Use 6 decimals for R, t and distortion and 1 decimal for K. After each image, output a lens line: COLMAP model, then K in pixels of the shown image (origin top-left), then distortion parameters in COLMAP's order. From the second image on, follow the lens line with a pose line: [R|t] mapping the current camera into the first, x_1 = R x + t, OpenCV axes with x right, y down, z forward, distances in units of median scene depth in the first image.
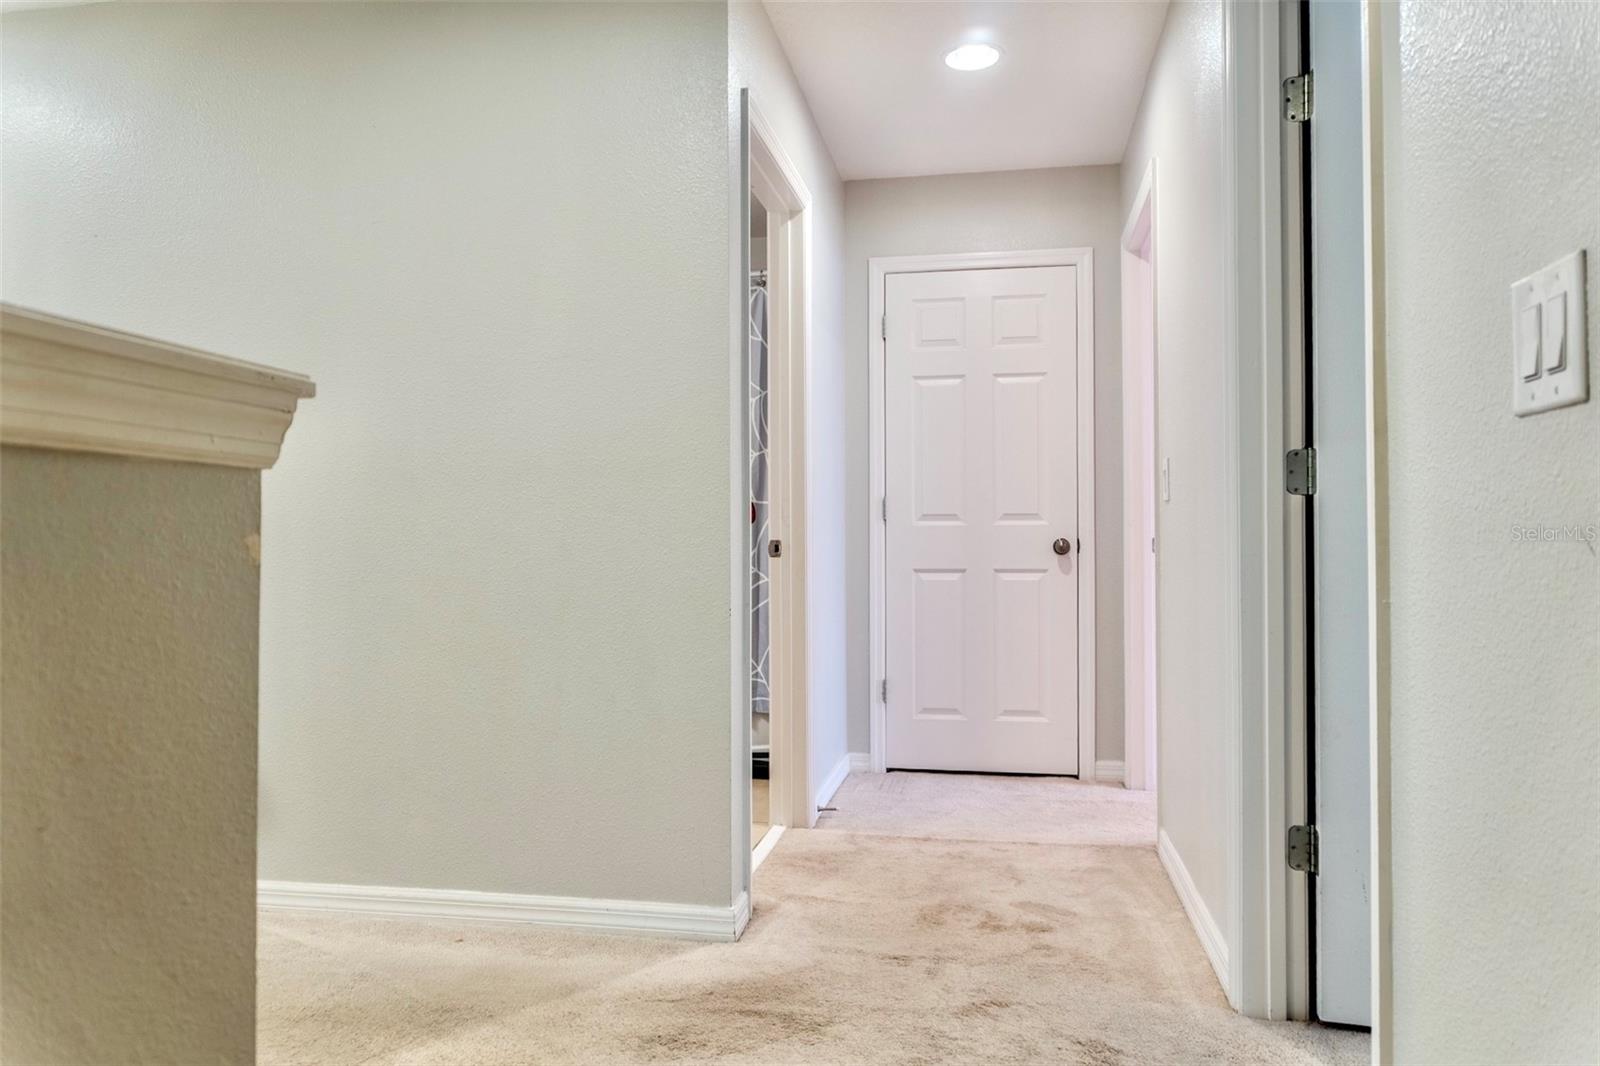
lens RADIAL K [[1073.4, 0, 801.6], [0, 1073.4, 528.7], [0, 0, 1]] dist [-0.004554, -0.001755]
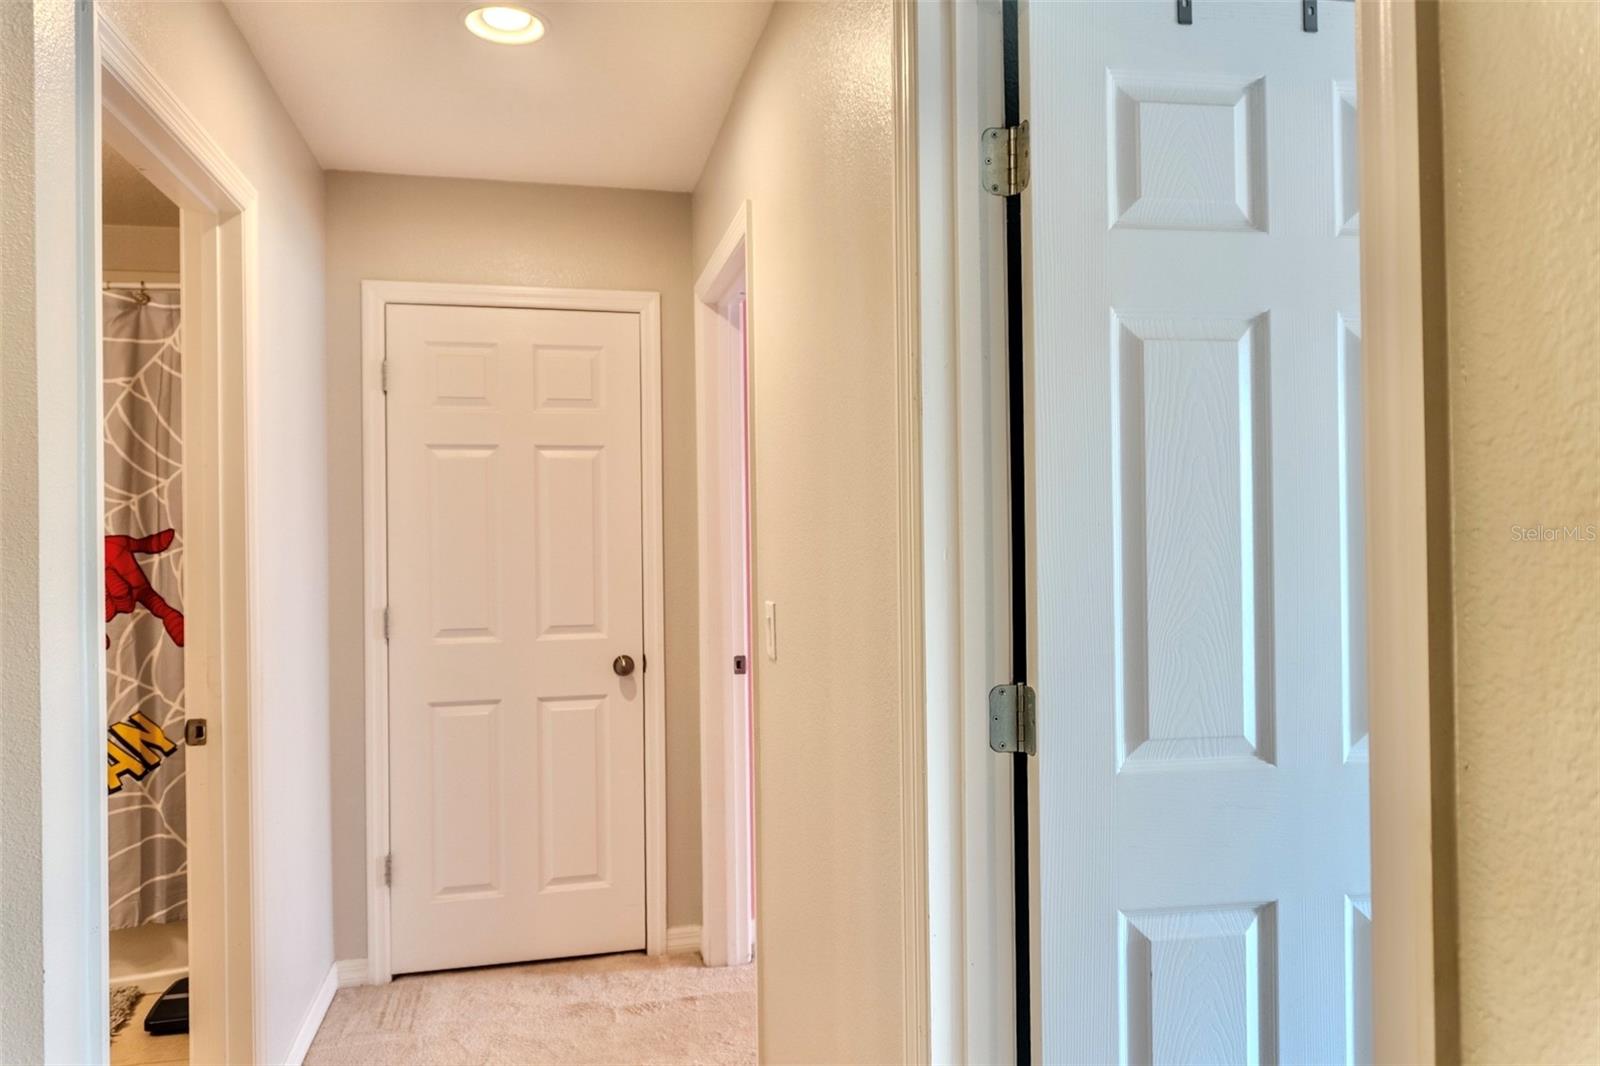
lens RADIAL K [[1085.7, 0, 803.7], [0, 1085.7, 527.8], [0, 0, 1]] dist [-0.001693, -0.002789]
pose [[0.912234, -0.005354, 0.409635, 0.034616], [0.006423, 0.999979, -0.001235, -0.083735], [-0.409619, 0.003757, 0.912249, 0.210421]]
